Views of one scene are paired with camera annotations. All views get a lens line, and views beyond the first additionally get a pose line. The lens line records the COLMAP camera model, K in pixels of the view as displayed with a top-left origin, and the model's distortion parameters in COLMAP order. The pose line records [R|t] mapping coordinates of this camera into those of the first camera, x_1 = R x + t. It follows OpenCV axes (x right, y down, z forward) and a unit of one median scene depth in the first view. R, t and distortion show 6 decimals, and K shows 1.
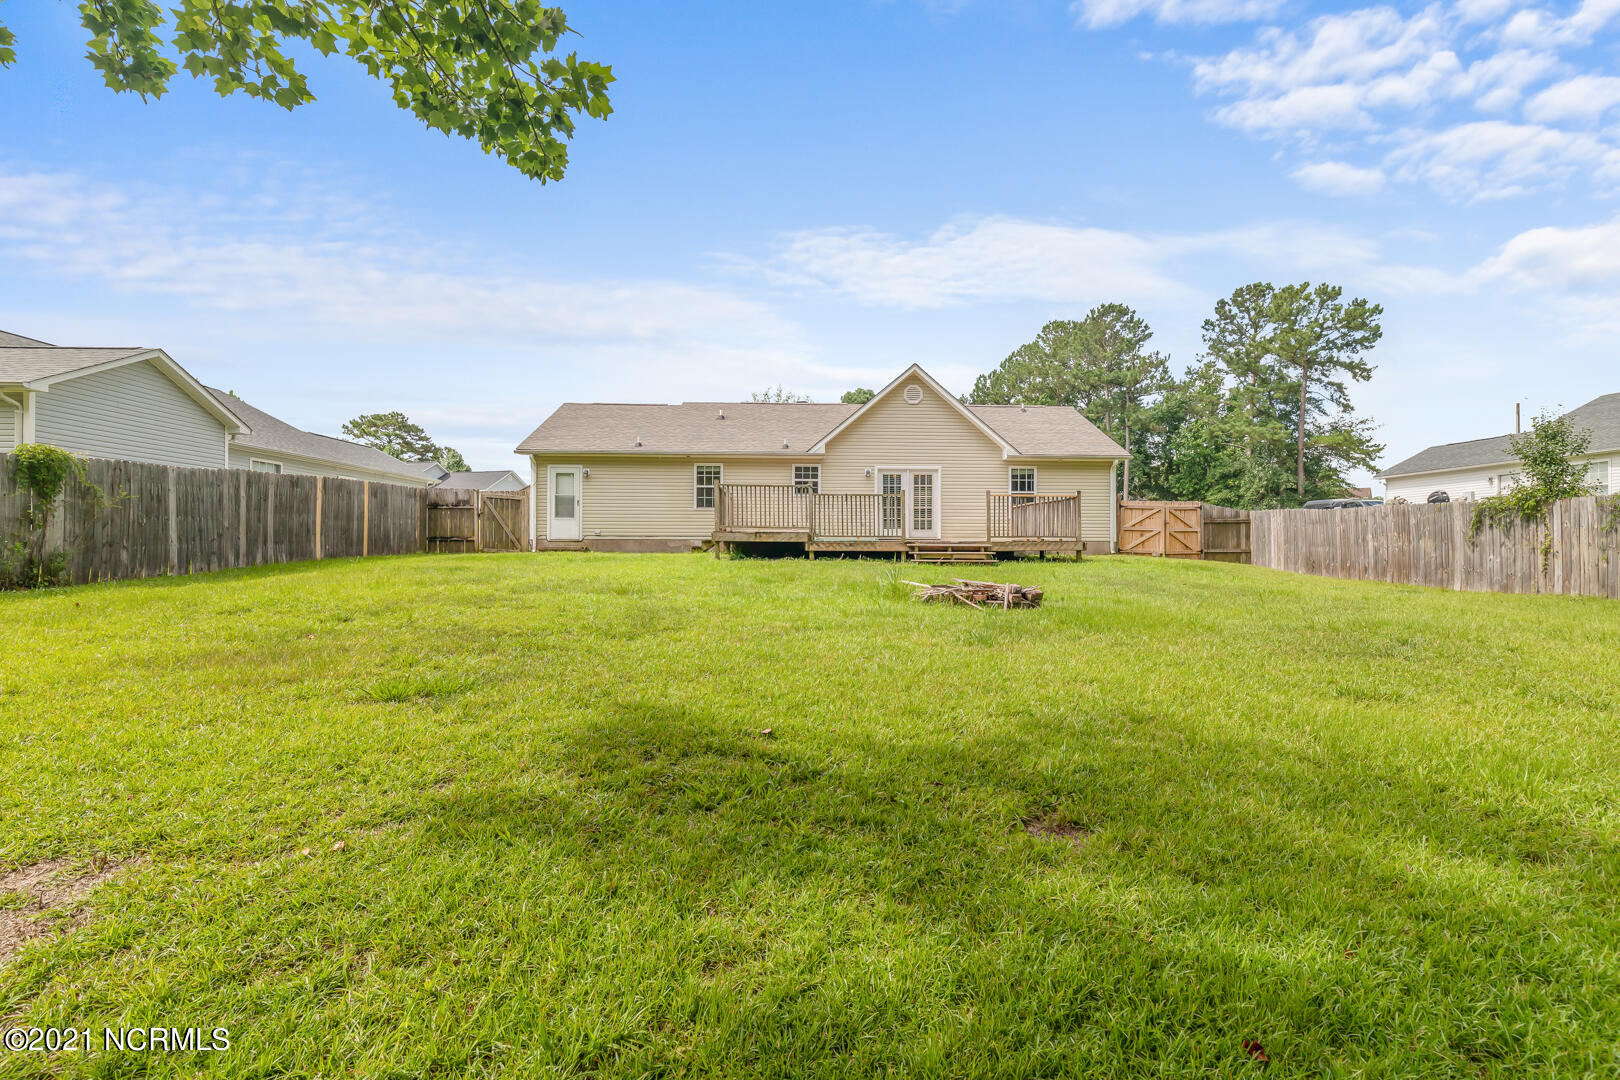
lens RADIAL K [[740.7, 0, 806.3], [0, 740.7, 551.3], [0, 0, 1]] dist [0.002012, -0.000531]
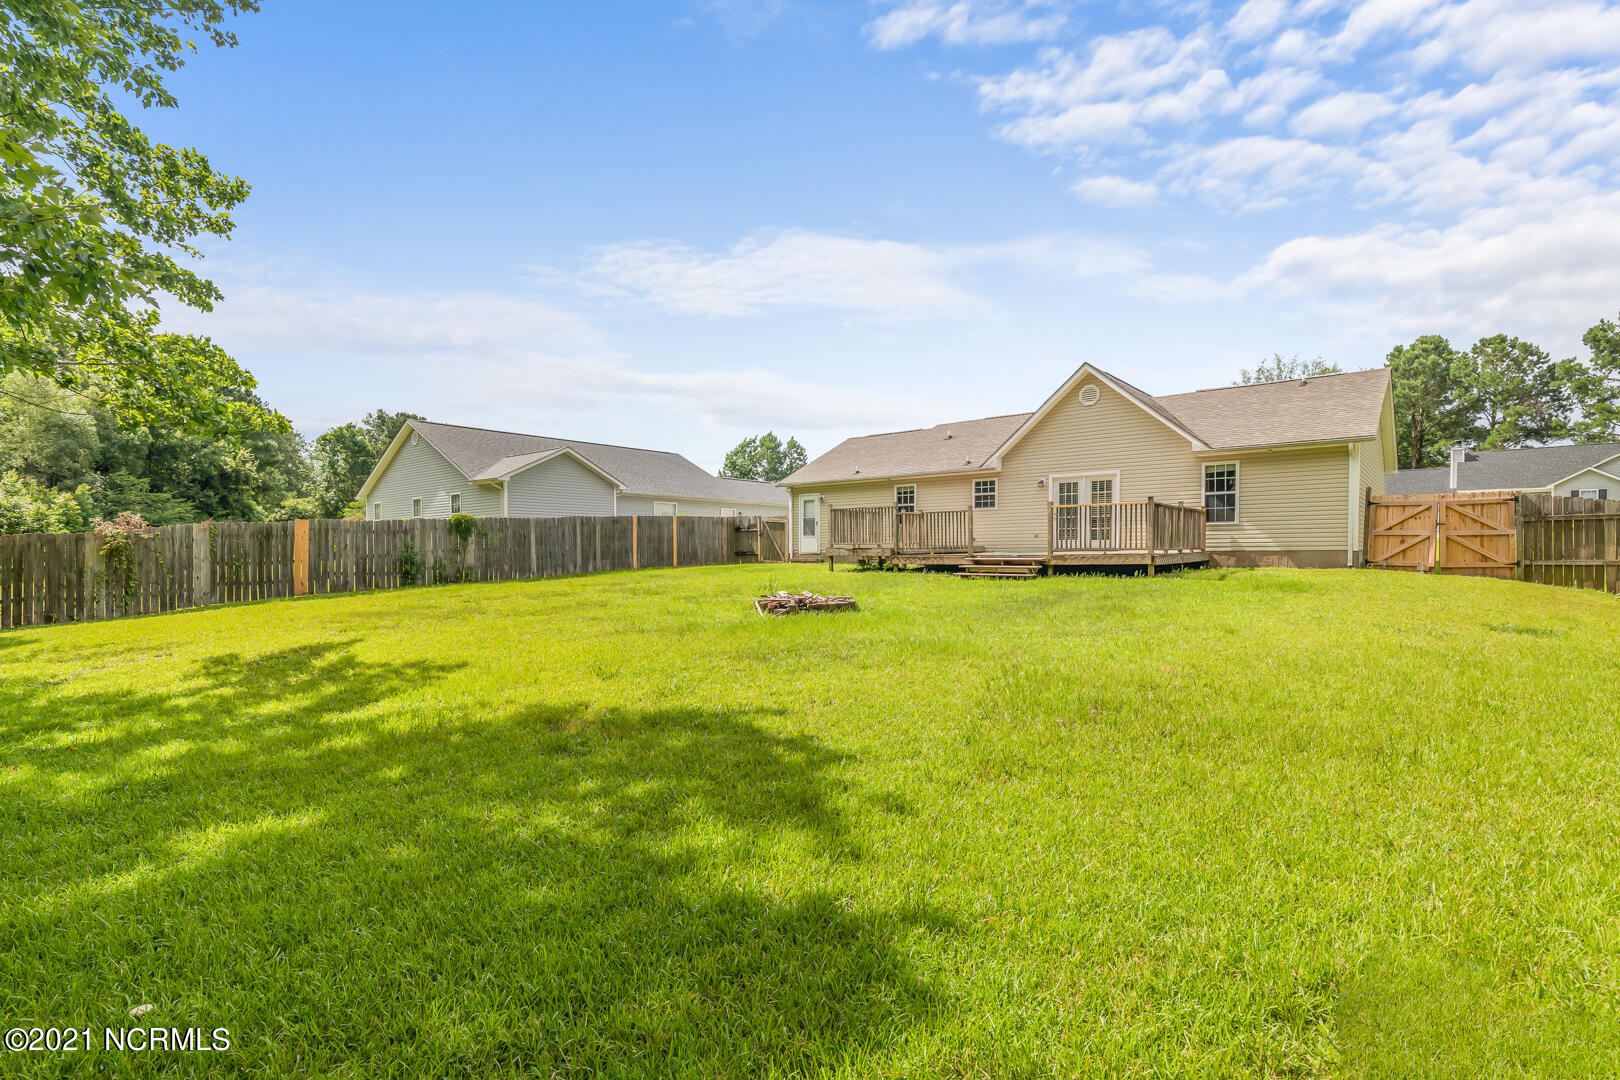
lens RADIAL K [[740.7, 0, 806.3], [0, 740.7, 551.3], [0, 0, 1]] dist [0.002012, -0.000531]
pose [[0.734780, -0.007612, -0.678263, 0.528668], [0.004606, 0.999970, -0.006233, -0.010885], [0.678290, 0.001456, 0.734793, 0.070023]]
